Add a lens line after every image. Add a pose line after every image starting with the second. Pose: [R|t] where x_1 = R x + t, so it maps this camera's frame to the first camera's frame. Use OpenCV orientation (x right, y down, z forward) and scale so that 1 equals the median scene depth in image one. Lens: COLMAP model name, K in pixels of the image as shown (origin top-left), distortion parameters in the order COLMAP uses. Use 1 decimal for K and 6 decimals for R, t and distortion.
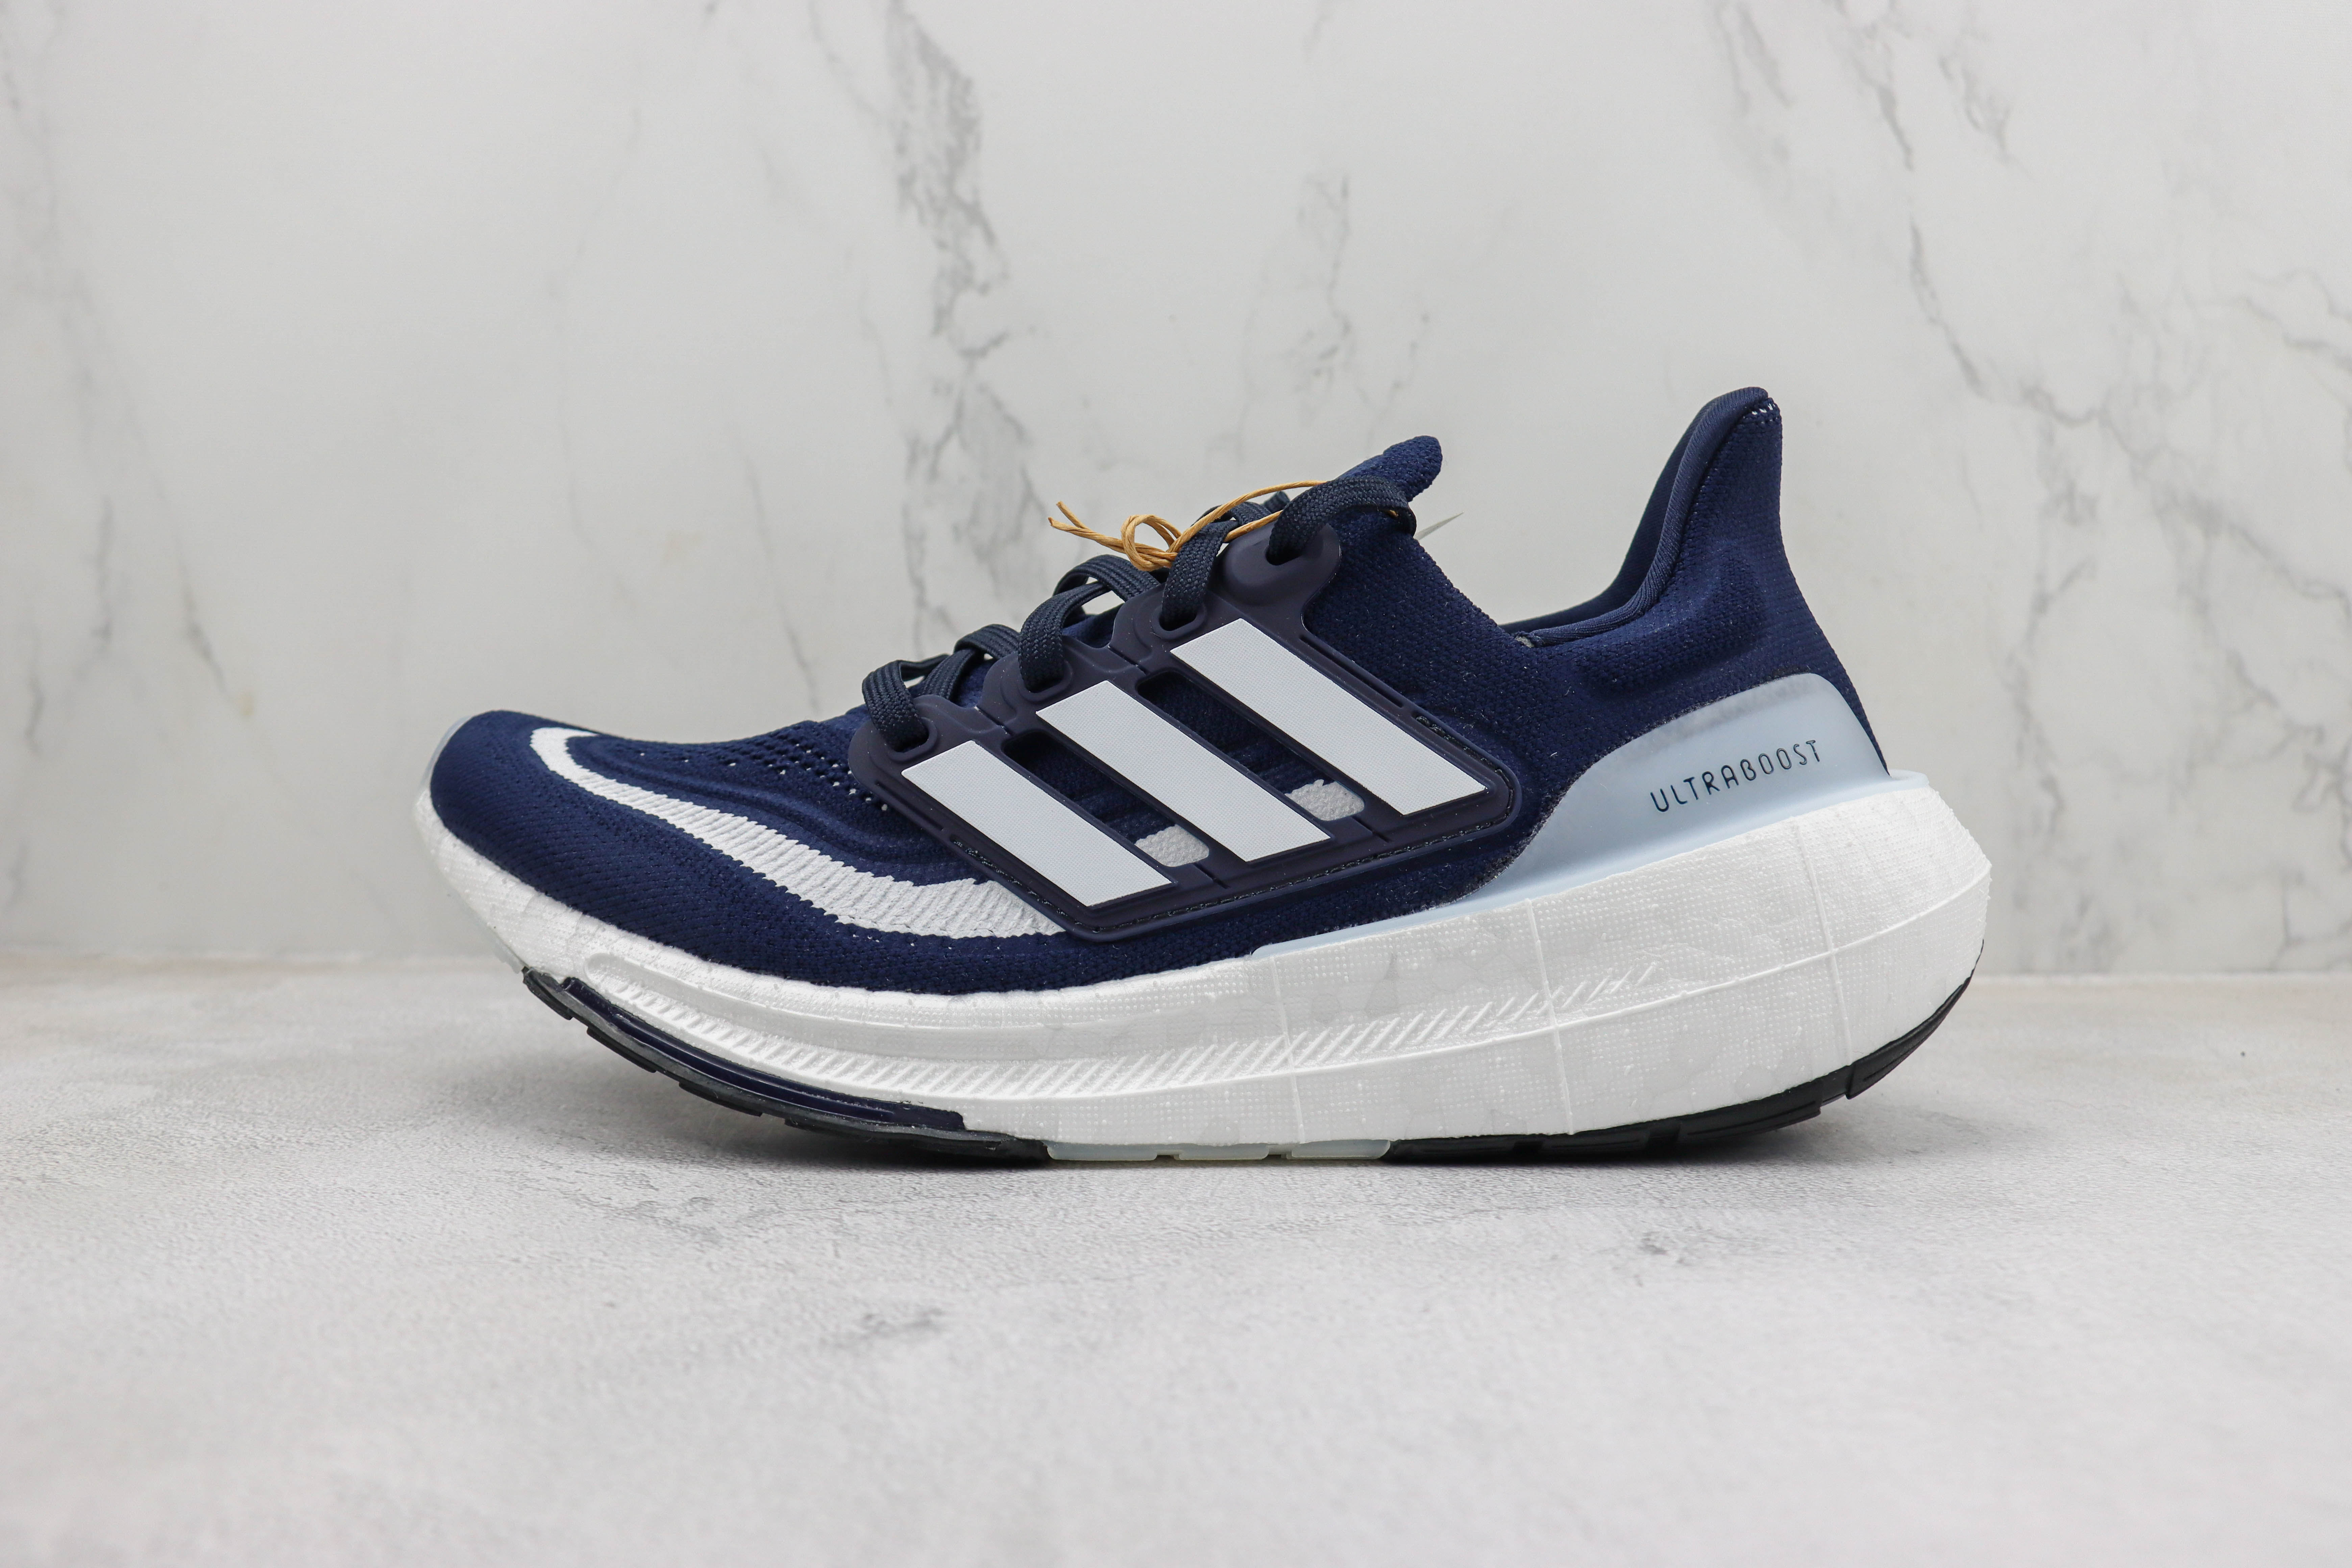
lens RADIAL K [[2122.0, 0, 1197.0], [0, 2122.0, 794.1], [0, 0, 1]] dist [-0.136563, 0.073438]
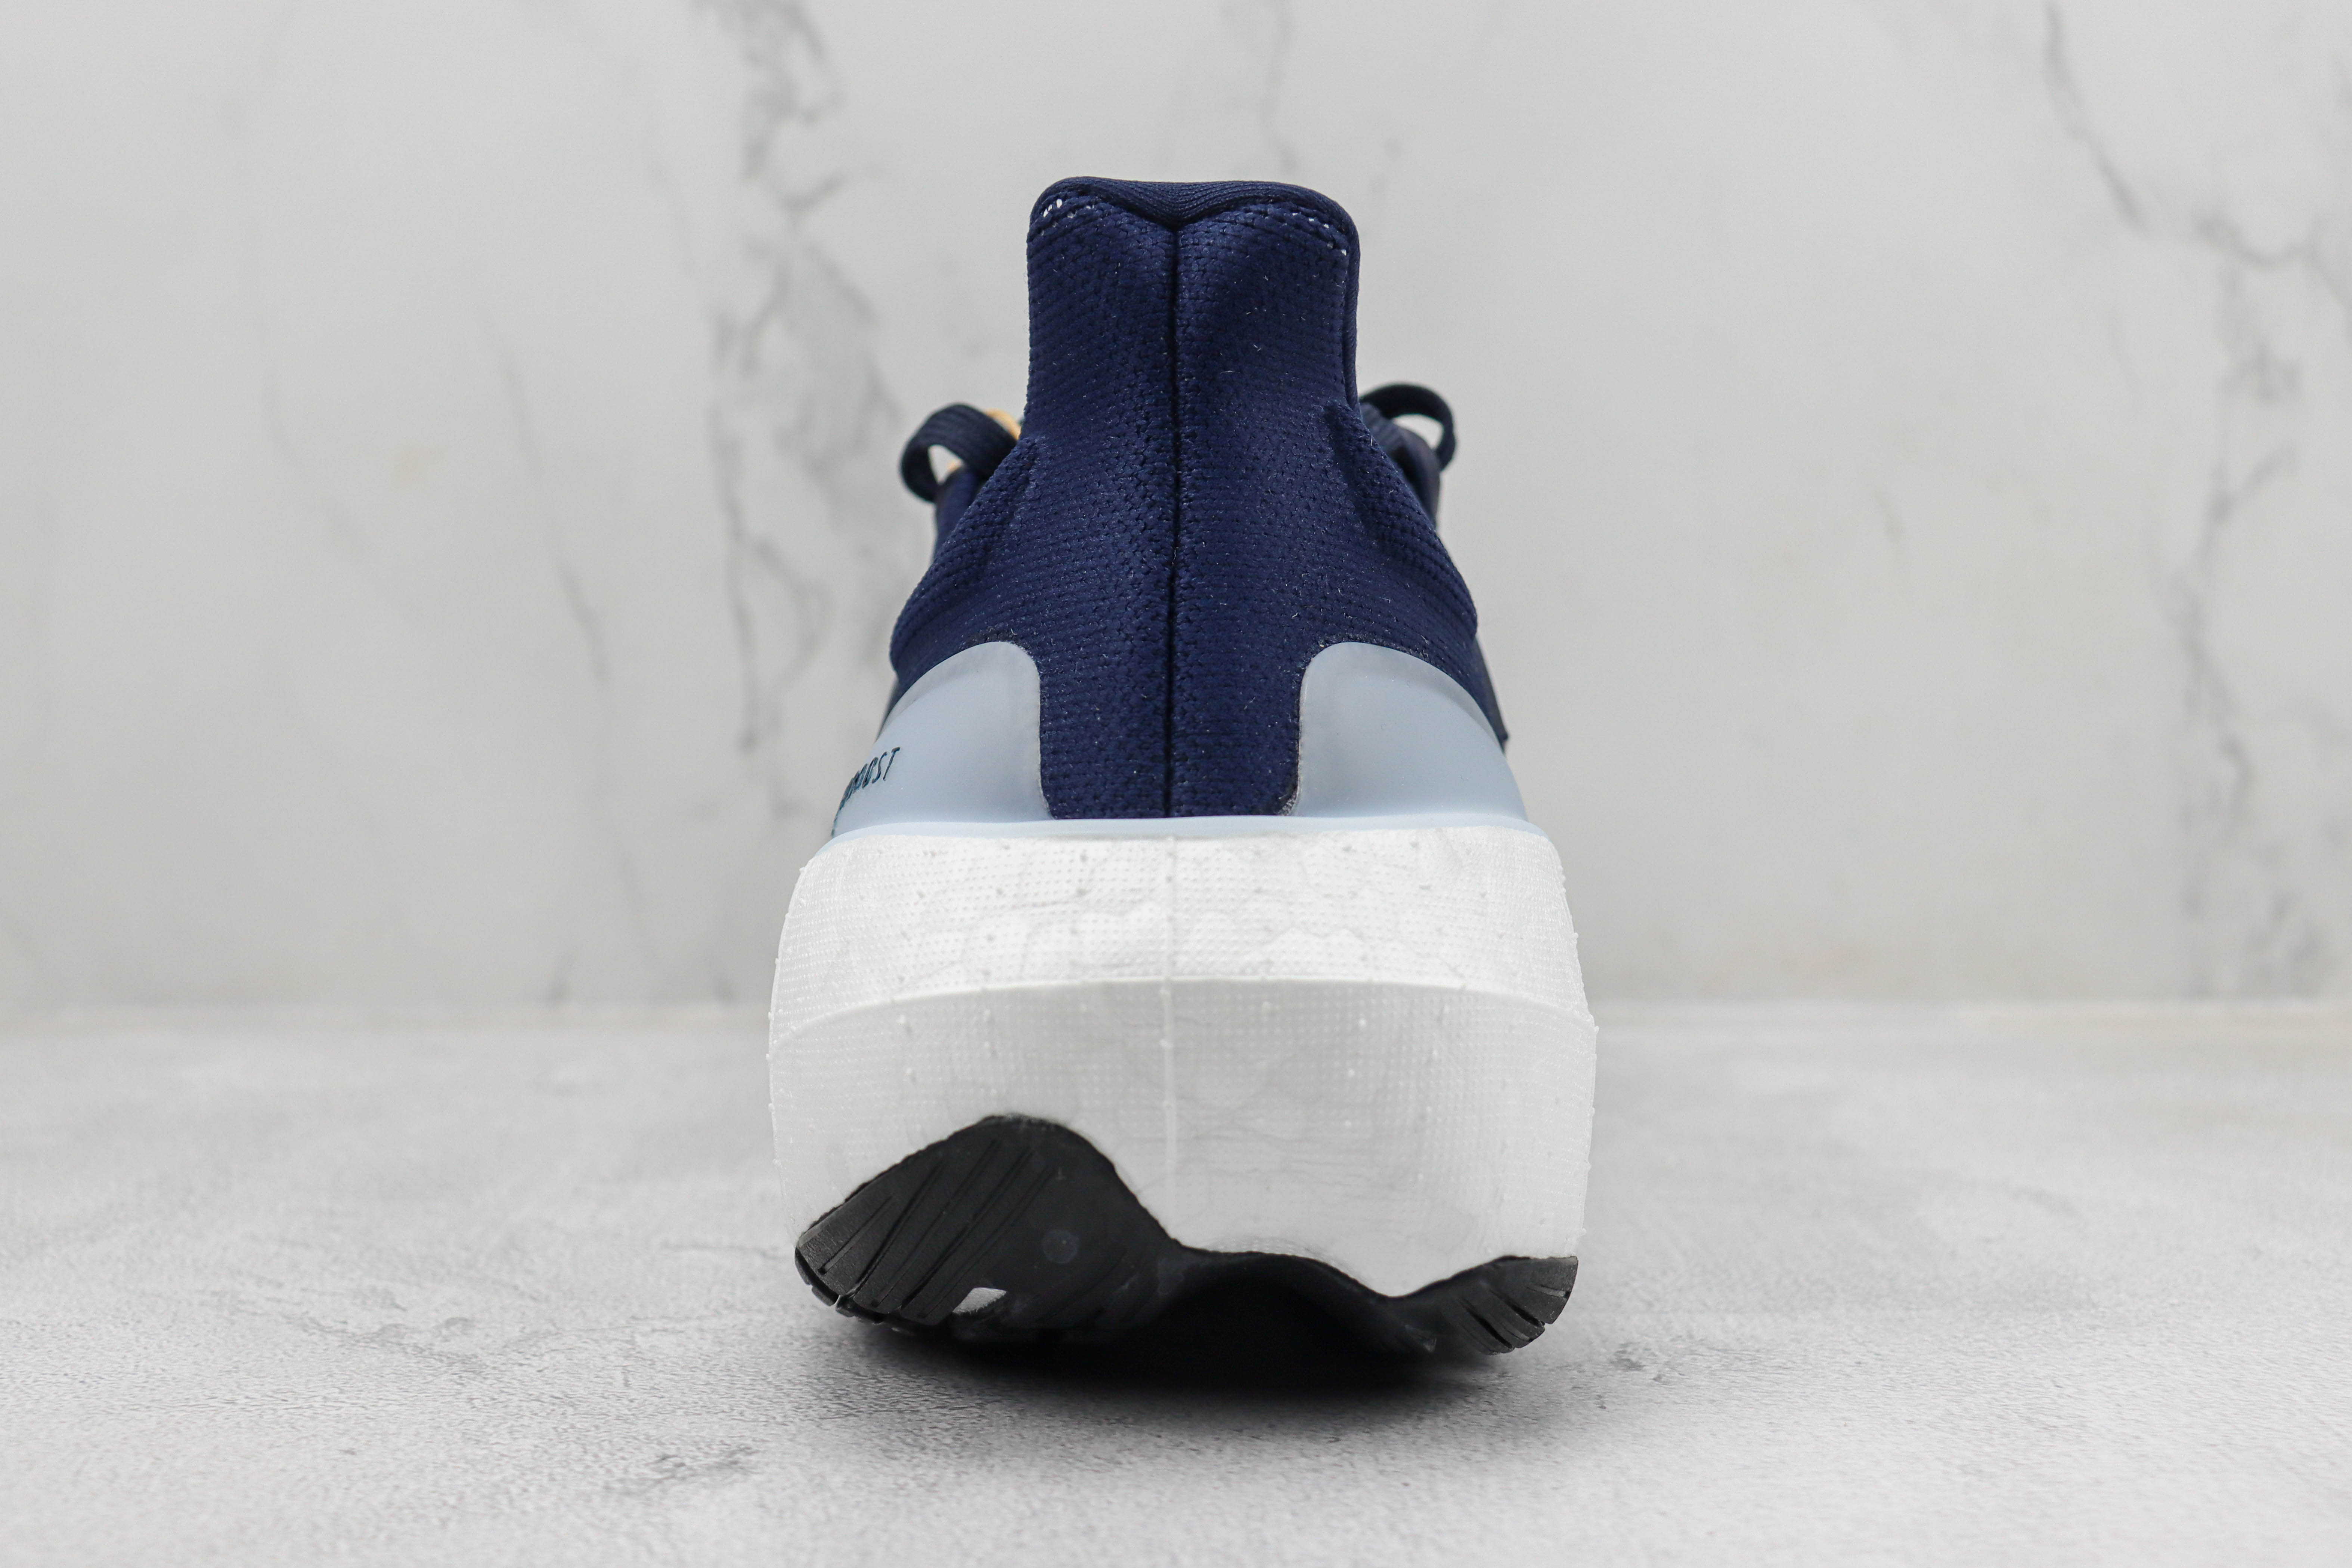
lens RADIAL K [[2969.2, 0, 1160.5], [0, 2969.2, 830.1], [0, 0, 1]] dist [-0.013370, 0.000000]
pose [[0.999883, -0.015185, 0.001625, 0.028474], [0.015125, 0.999373, 0.032023, -0.023256], [-0.002110, -0.031995, 0.999486, -0.113491]]
